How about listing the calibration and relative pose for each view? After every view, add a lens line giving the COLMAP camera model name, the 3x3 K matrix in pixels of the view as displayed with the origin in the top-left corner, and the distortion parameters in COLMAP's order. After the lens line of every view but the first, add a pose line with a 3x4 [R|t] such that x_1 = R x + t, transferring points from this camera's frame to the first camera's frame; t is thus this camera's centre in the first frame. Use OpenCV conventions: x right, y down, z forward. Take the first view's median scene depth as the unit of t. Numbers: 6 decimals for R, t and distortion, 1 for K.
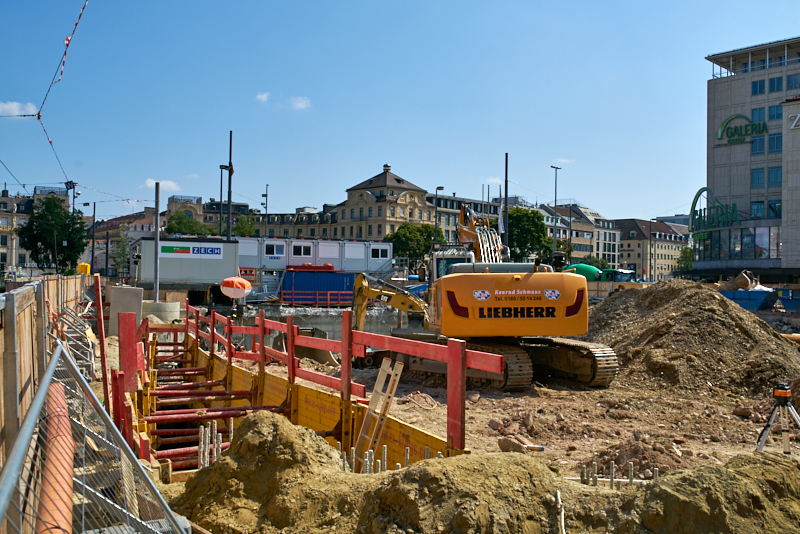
lens RADIAL K [[778.3, 0, 391.7], [0, 778.3, 275.4], [0, 0, 1]] dist [-0.055392, 0.091135]
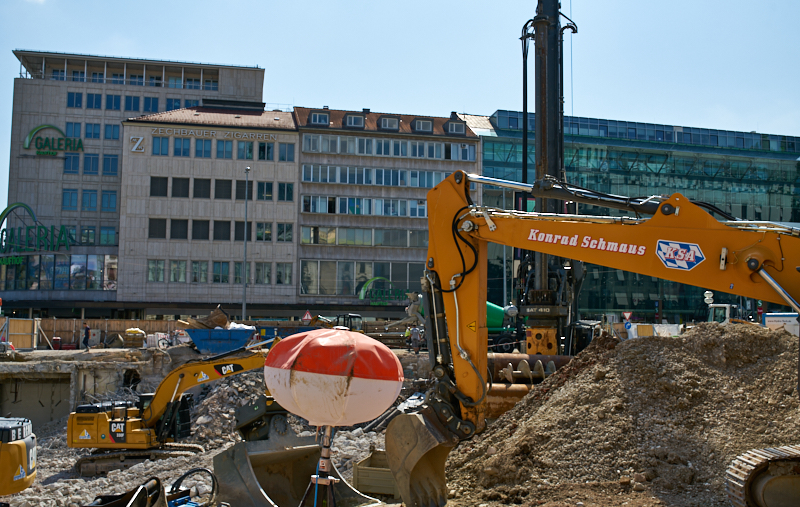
lens RADIAL K [[793.0, 0, 395.5], [0, 793.0, 259.7], [0, 0, 1]] dist [-0.049283, 0.099322]
pose [[0.518575, 0.060778, 0.852870, -0.105047], [-0.009701, 0.997824, -0.065209, -0.000597], [-0.854977, 0.025542, 0.518036, 0.206324]]
